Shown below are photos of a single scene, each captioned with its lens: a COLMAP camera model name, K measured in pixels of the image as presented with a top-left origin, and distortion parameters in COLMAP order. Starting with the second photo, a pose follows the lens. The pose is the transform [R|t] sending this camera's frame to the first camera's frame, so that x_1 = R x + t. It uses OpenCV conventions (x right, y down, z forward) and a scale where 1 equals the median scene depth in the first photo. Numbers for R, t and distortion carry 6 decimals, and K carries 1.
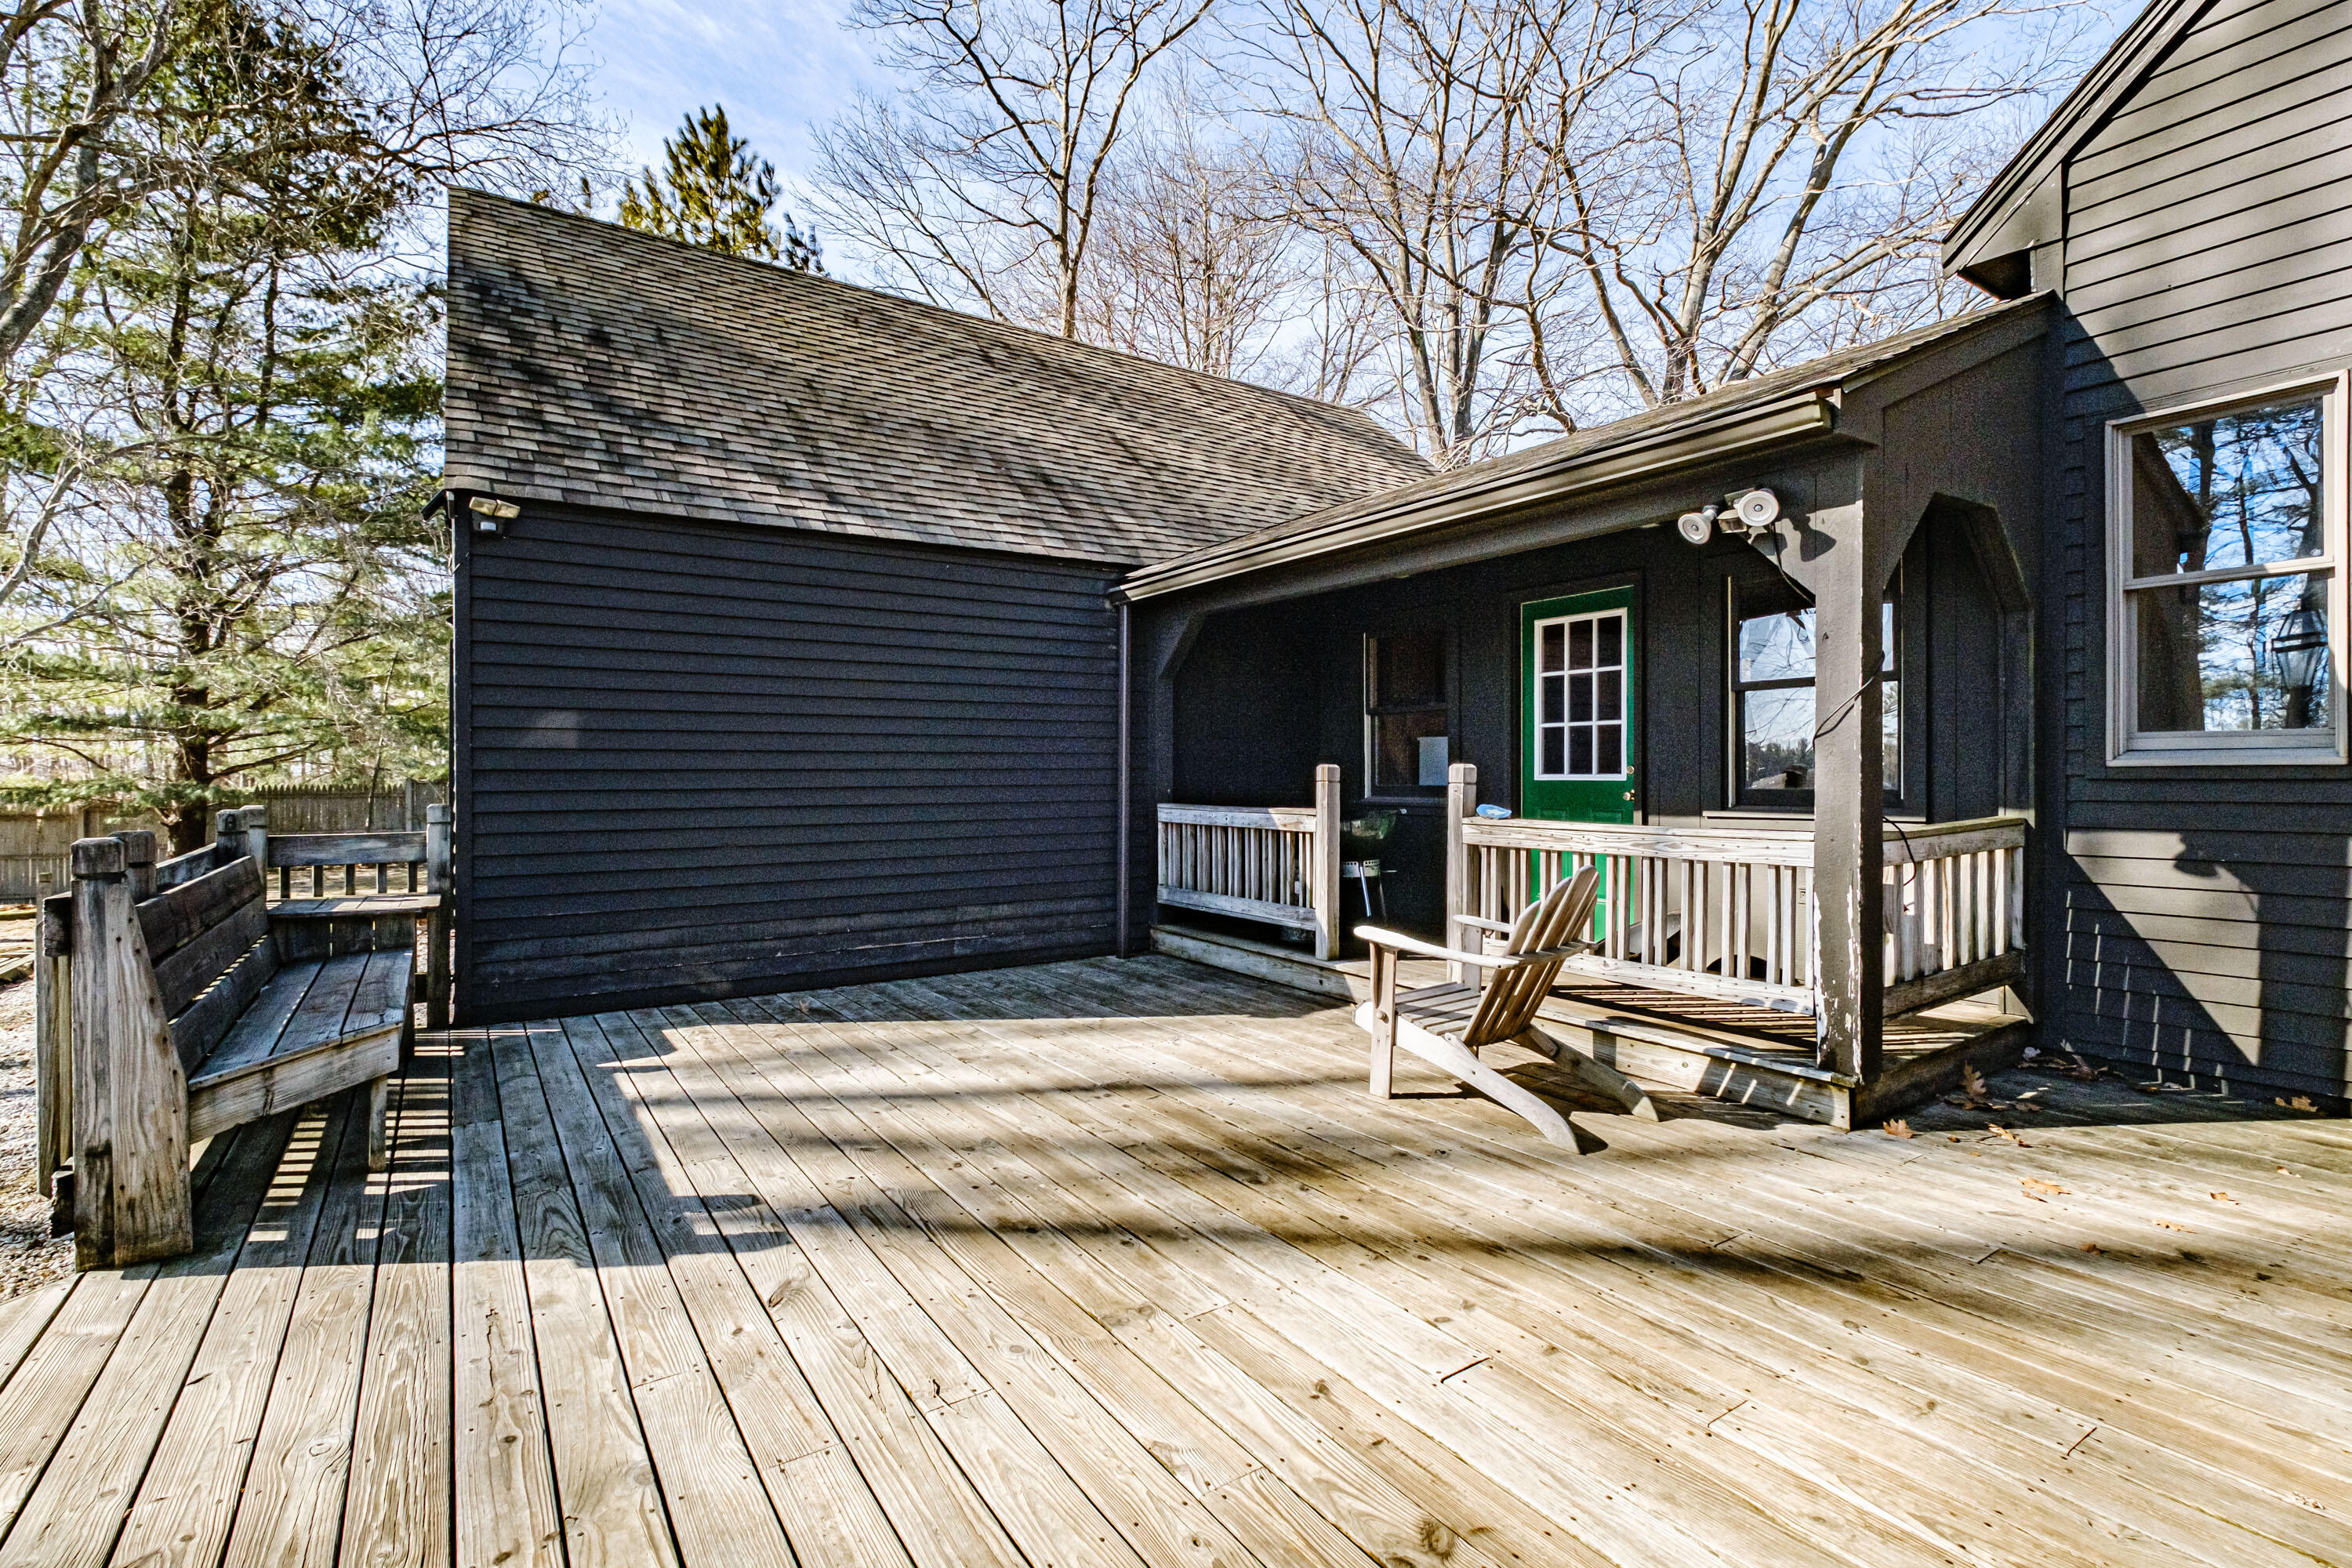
lens RADIAL K [[1063.0, 0, 1185.1], [0, 1063.0, 776.1], [0, 0, 1]] dist [-0.001253, -0.000666]
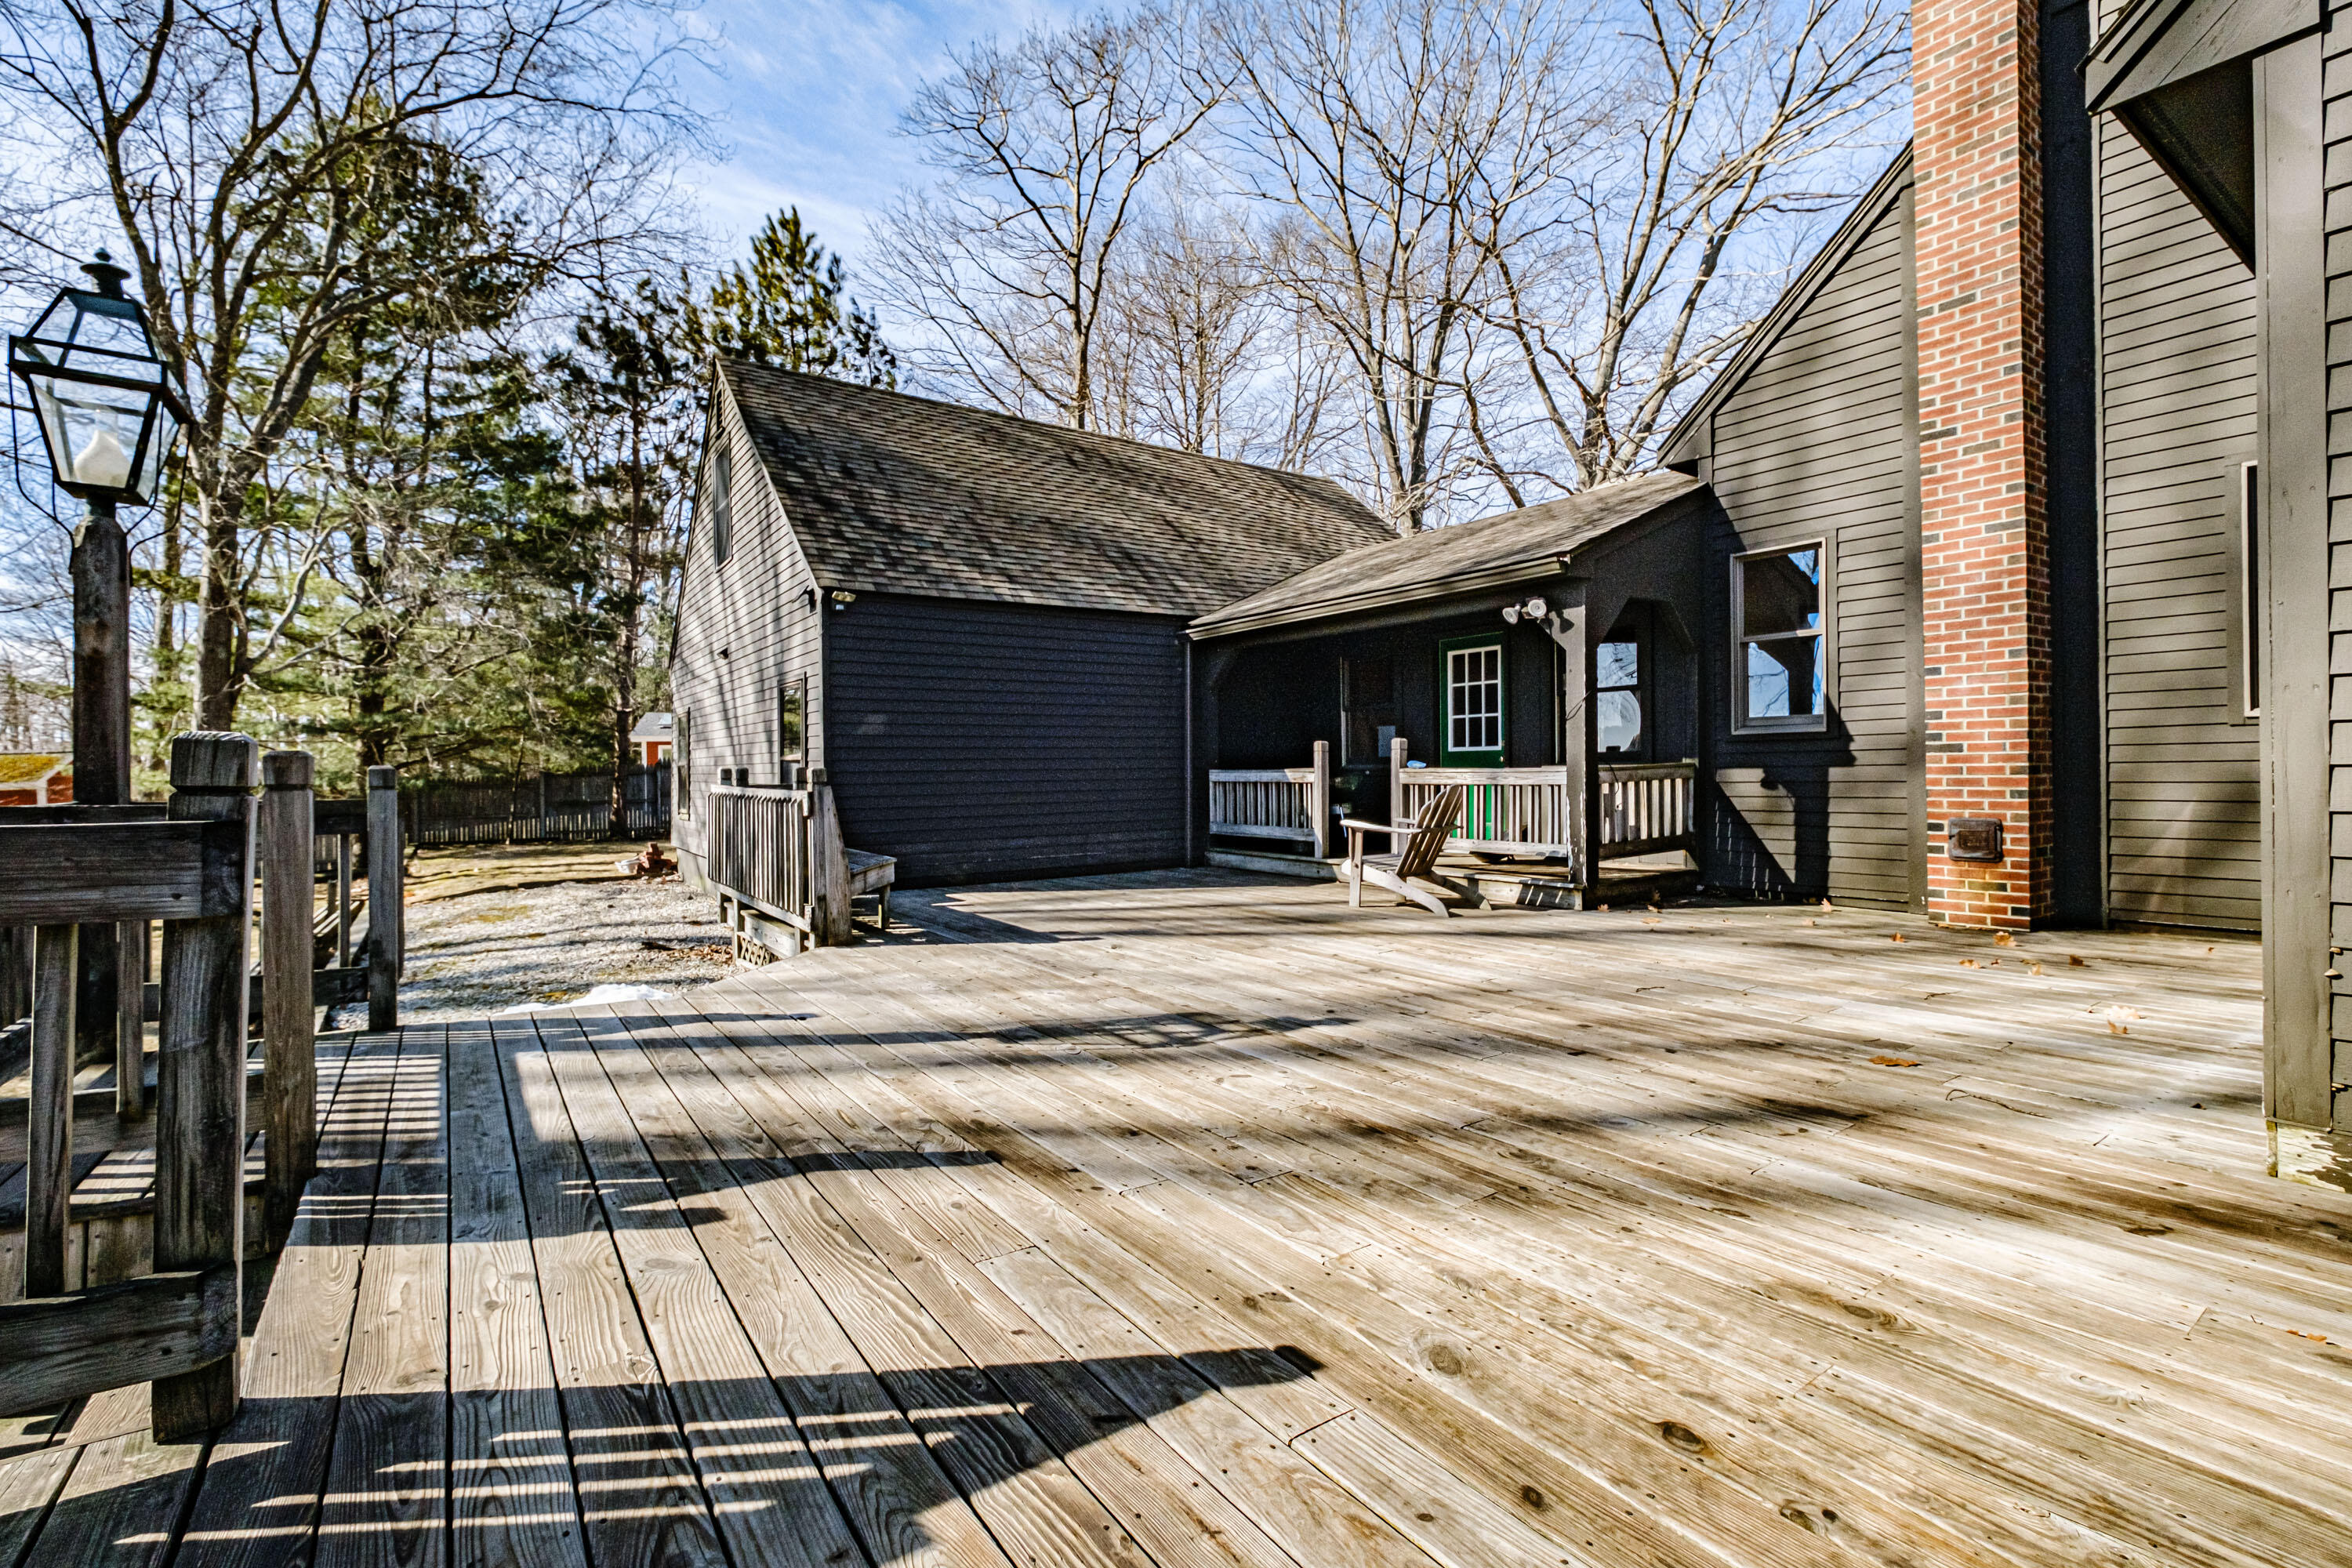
lens RADIAL K [[1063.0, 0, 1167.0], [0, 1063.0, 779.1], [0, 0, 1]] dist [-0.001253, -0.000666]
pose [[0.999885, -0.009233, 0.012069, -0.098904], [0.009182, 0.999949, 0.004302, 0.030166], [-0.012108, -0.004190, 0.999918, -0.512910]]
